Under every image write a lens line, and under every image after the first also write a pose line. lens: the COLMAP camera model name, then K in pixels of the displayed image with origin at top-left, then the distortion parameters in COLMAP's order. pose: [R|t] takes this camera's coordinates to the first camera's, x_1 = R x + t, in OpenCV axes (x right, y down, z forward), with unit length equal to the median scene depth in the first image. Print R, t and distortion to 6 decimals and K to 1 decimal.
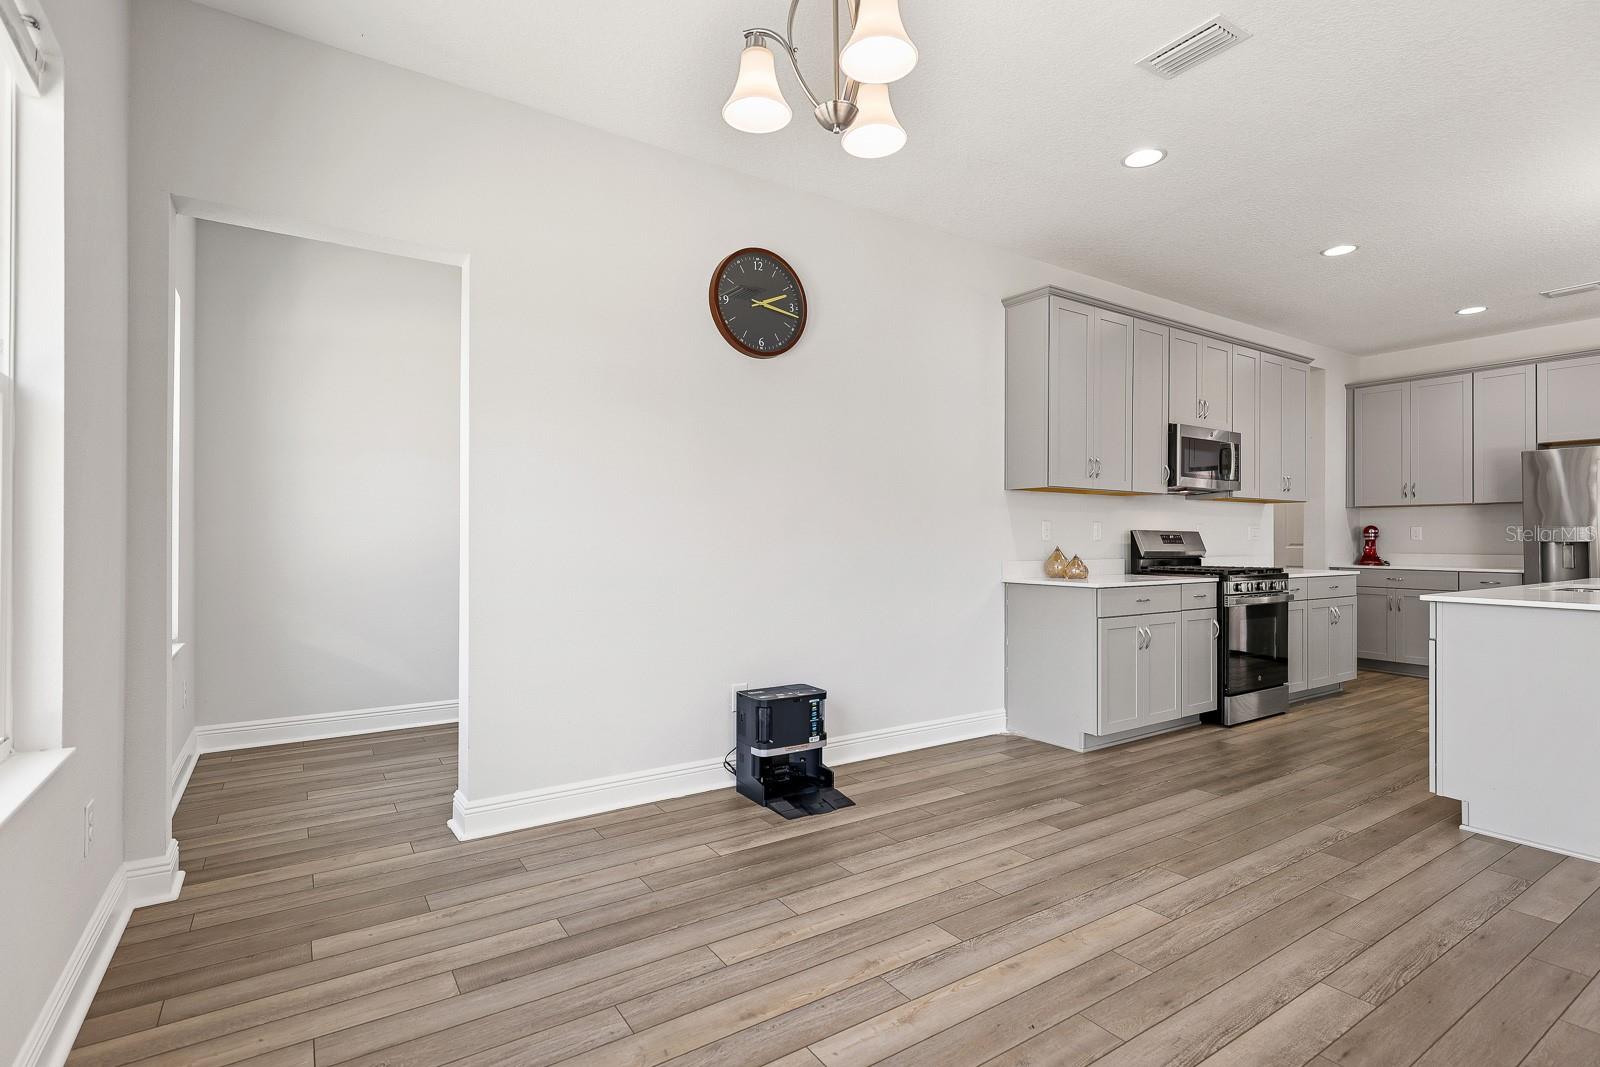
lens RADIAL K [[761.3, 0, 807.5], [0, 761.3, 534.4], [0, 0, 1]] dist [-0.000618, 0.000422]
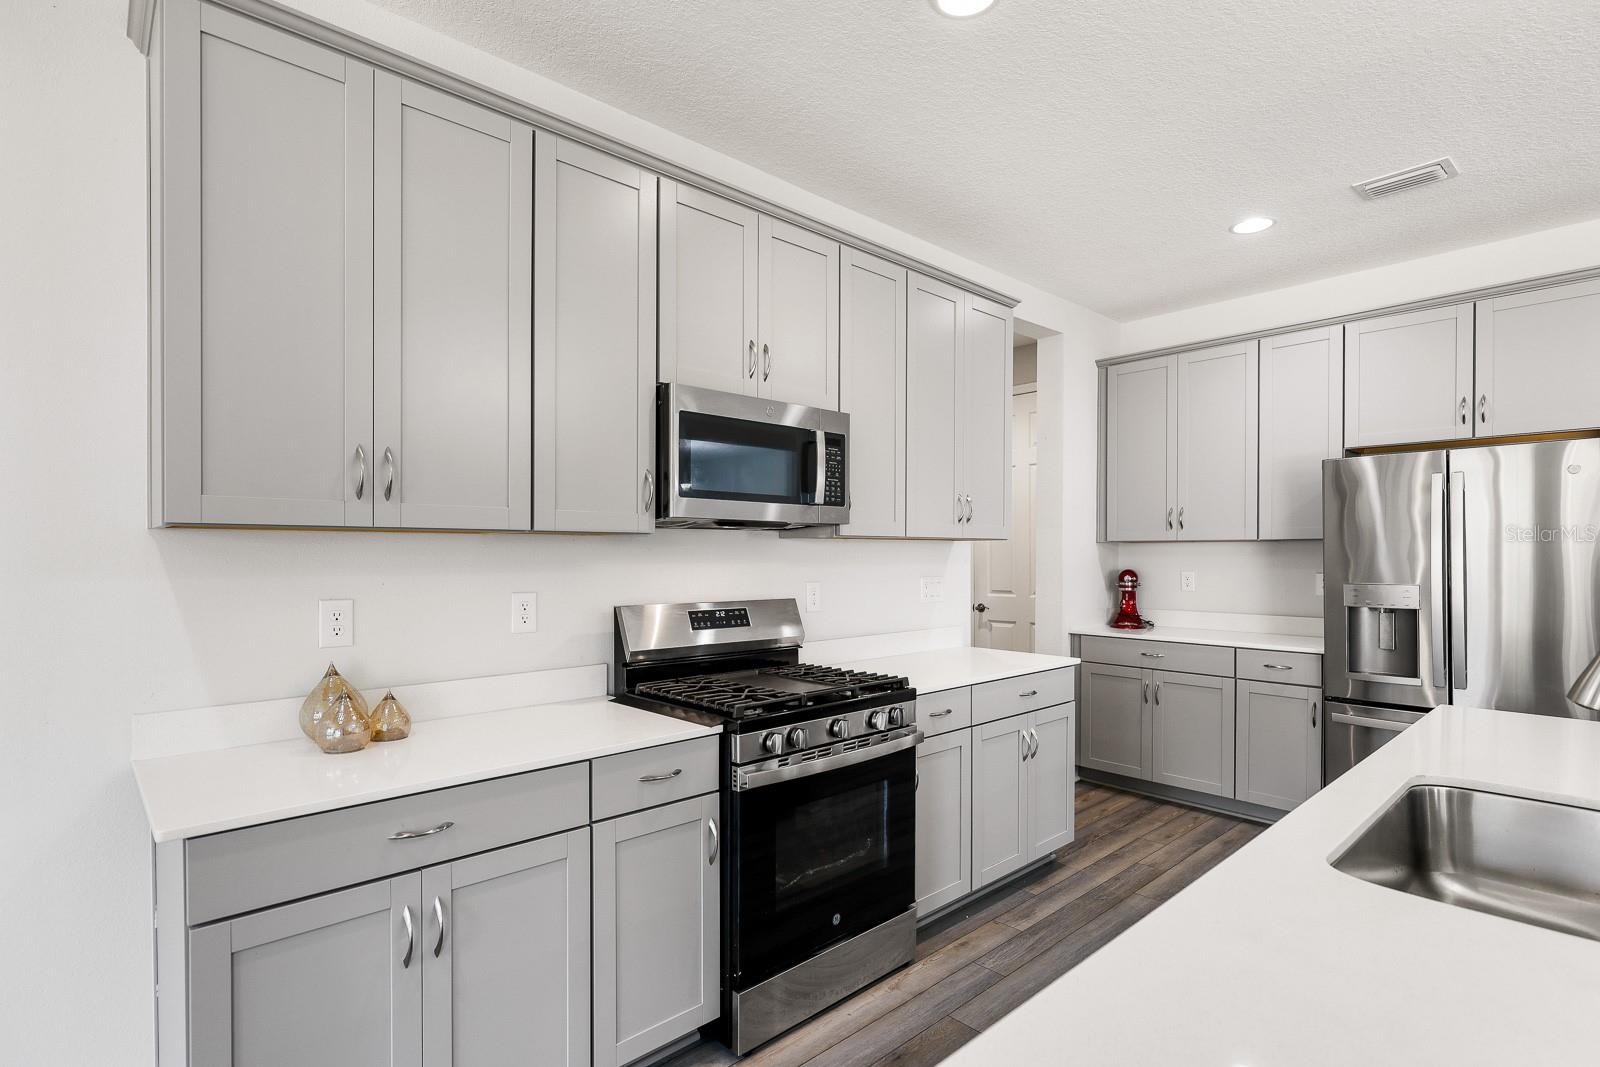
lens RADIAL K [[787.9, 0, 809.3], [0, 787.9, 557.8], [0, 0, 1]] dist [-0.000910, 0.001158]
pose [[0.985618, -0.004171, 0.168938, 0.464541], [0.002060, 0.999918, 0.012666, -0.042619], [-0.168977, -0.012136, 0.985545, 0.485989]]
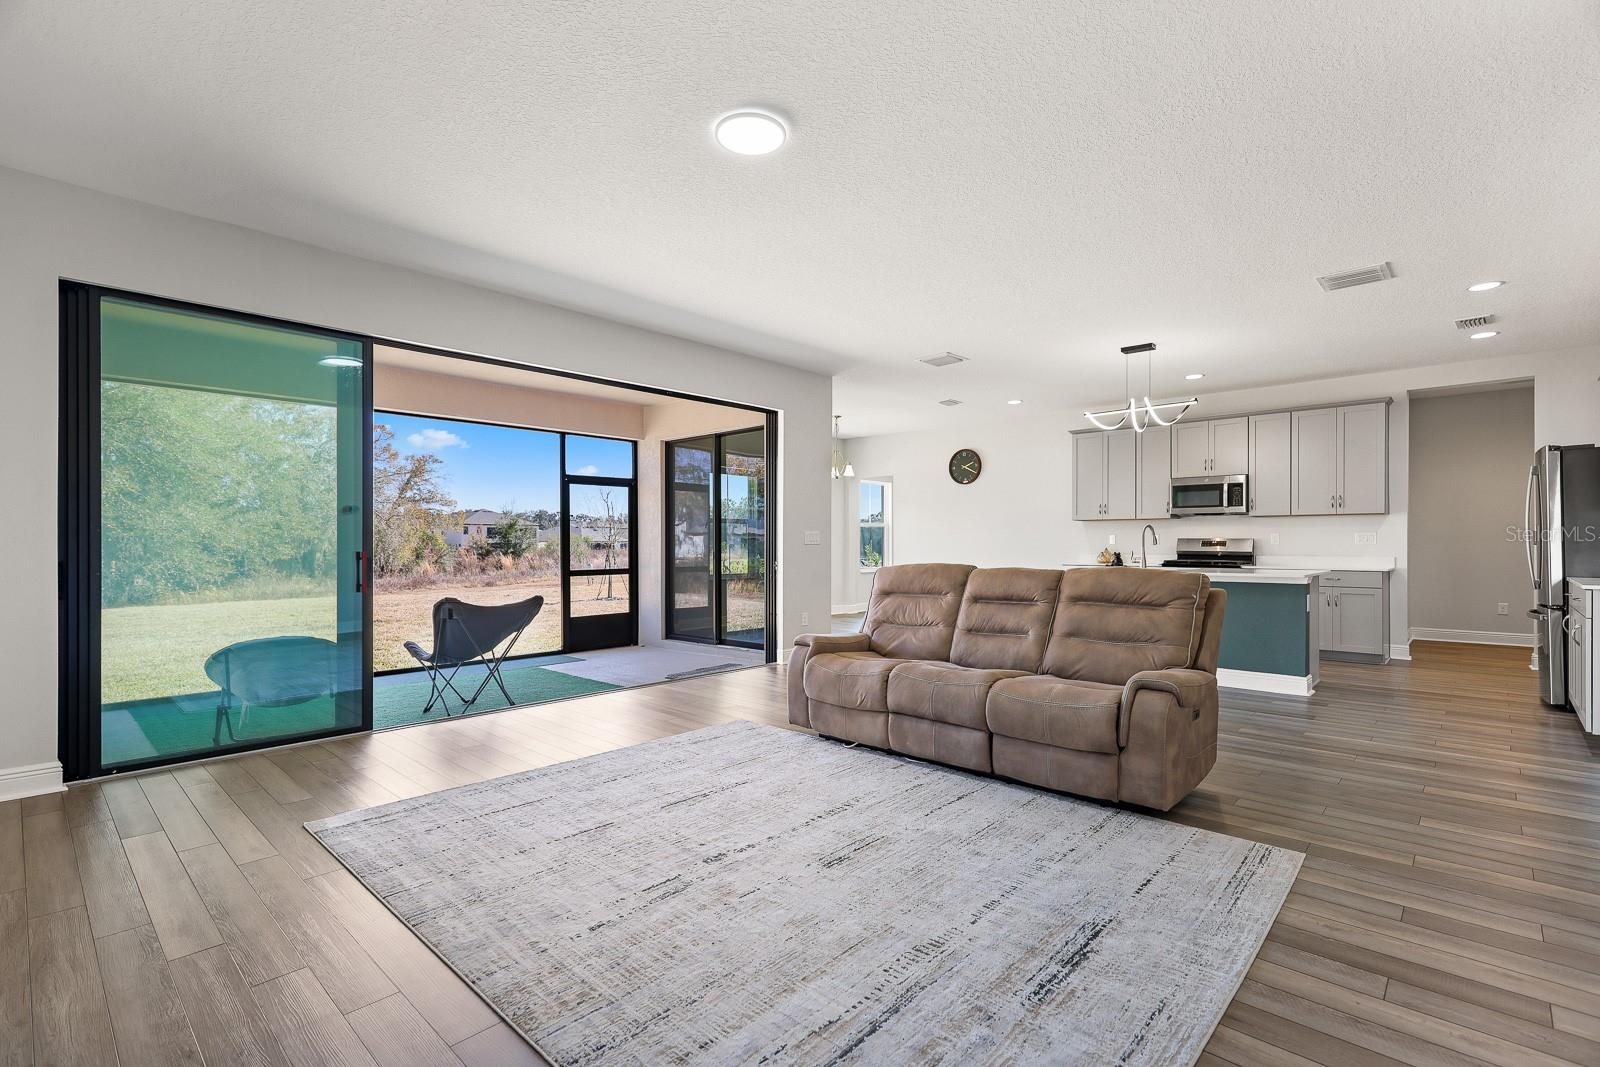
lens RADIAL K [[741.7, 0, 802.2], [0, 741.7, 541.5], [0, 0, 1]] dist [-0.000841, 0.000746]
pose [[0.243937, -0.005478, -0.969776, 1.866378], [0.009148, 0.999953, -0.003347, -0.000805], [0.969748, -0.008055, 0.243975, -0.249473]]
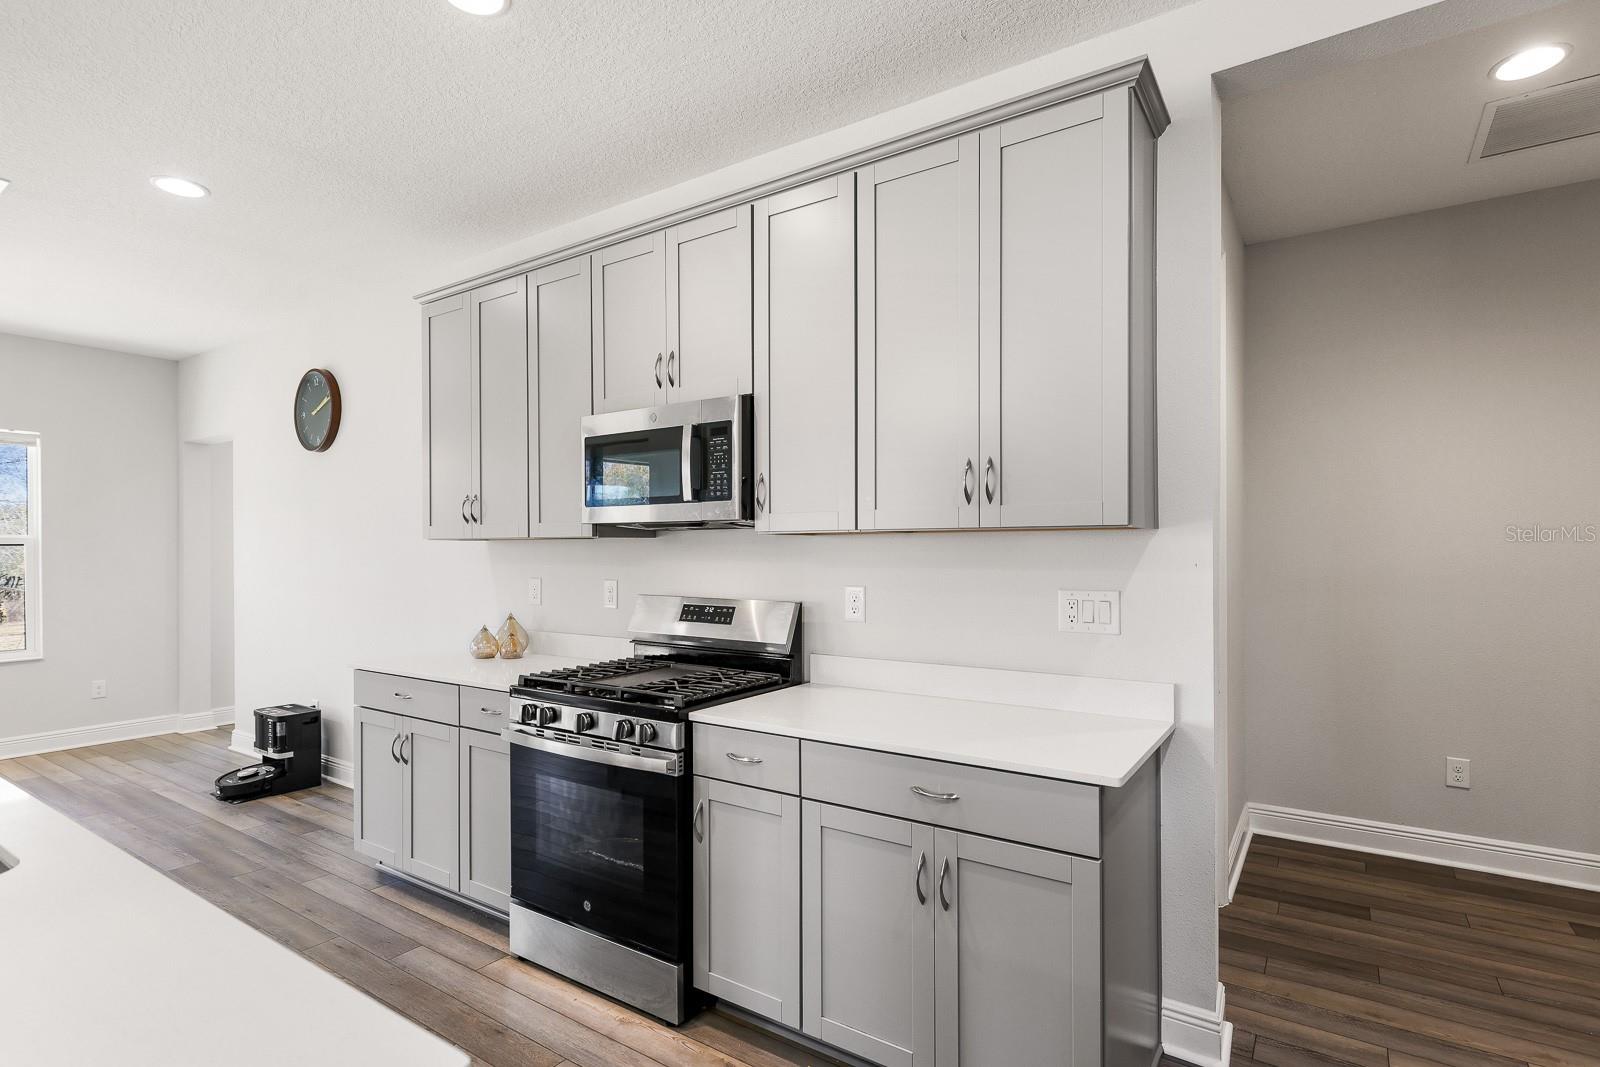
lens RADIAL K [[787.9, 0, 809.0], [0, 787.9, 548.0], [0, 0, 1]] dist [-0.000910, 0.001158]
pose [[0.388485, -0.006069, -0.921435, 1.059025], [0.010903, 0.999939, -0.001990, -0.039973], [0.921390, -0.009274, 0.388527, 0.880435]]
